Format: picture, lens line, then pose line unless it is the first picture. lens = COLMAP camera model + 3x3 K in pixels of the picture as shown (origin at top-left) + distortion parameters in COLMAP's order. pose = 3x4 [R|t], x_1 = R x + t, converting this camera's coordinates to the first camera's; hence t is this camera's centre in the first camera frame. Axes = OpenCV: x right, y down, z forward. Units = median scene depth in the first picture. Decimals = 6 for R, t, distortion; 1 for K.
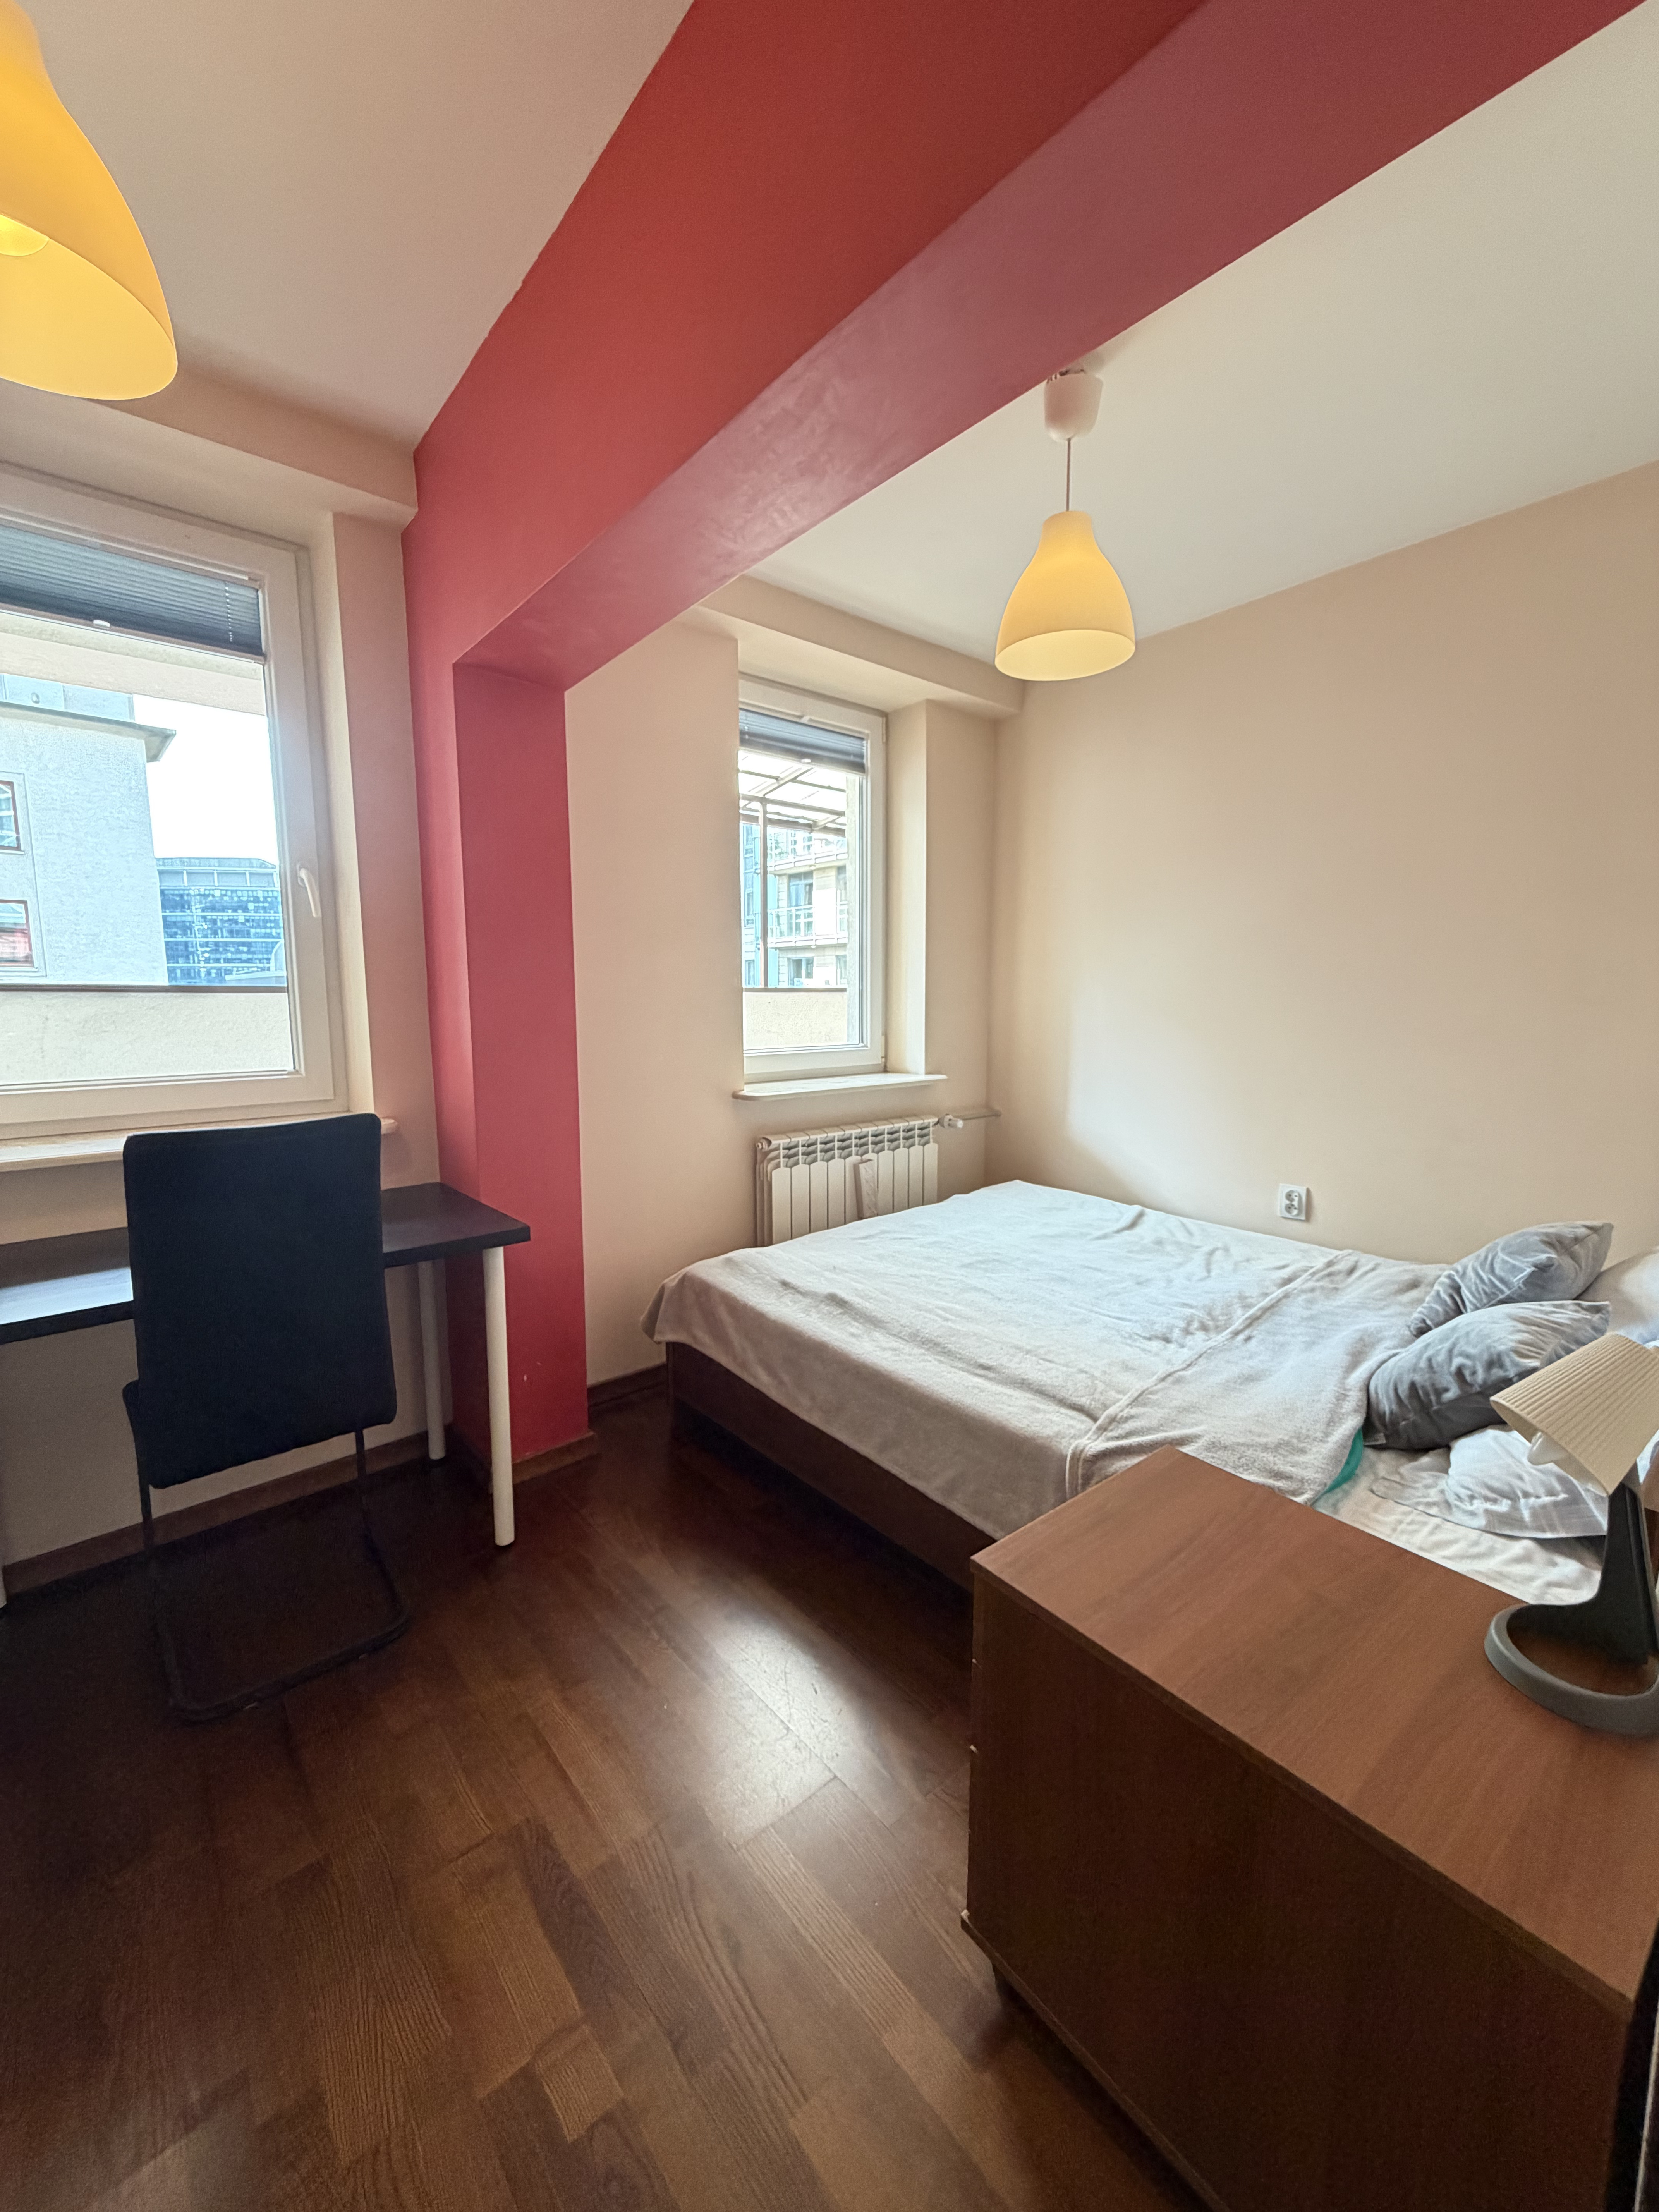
lens RADIAL K [[882.5, 0, 824.8], [0, 882.5, 1099.5], [0, 0, 1]] dist [-0.000397, 0.000042]
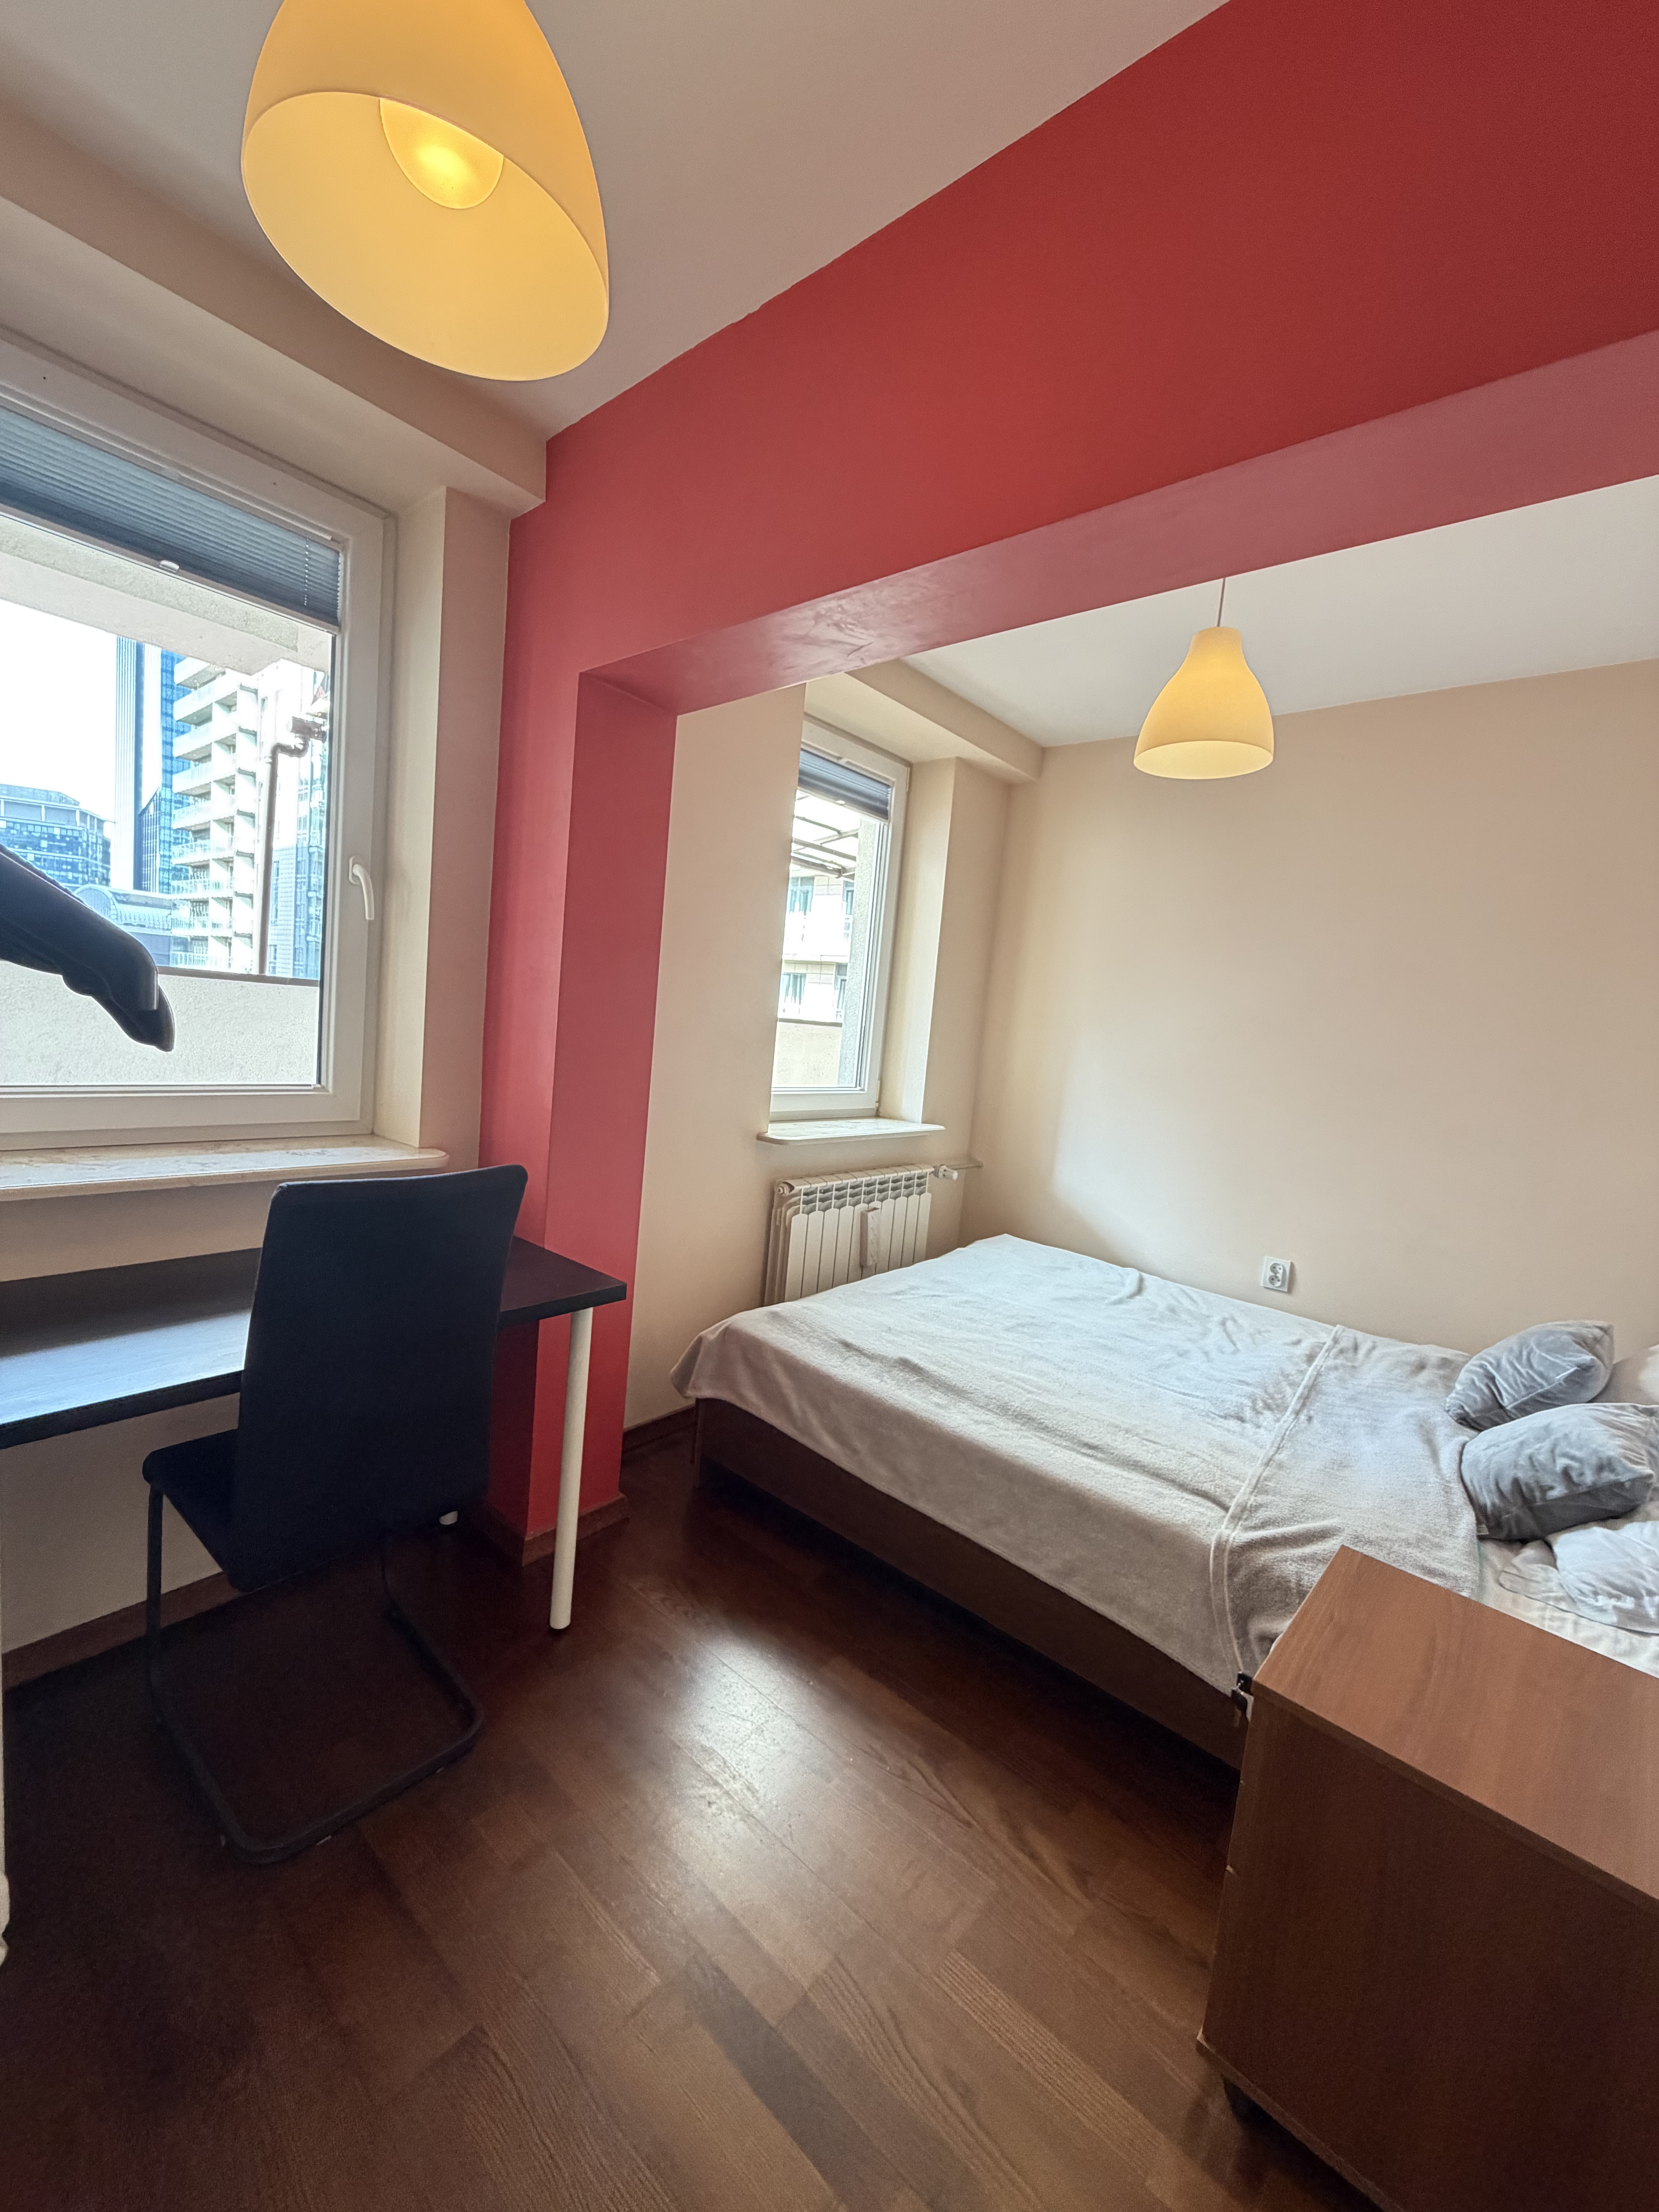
lens RADIAL K [[882.5, 0, 824.8], [0, 882.5, 1099.5], [0, 0, 1]] dist [-0.000397, 0.000042]
pose [[0.983908, 0.076586, 0.161432, -0.271190], [-0.073792, 0.997003, -0.023242, -0.040581], [-0.162728, 0.010956, 0.986610, 0.042092]]
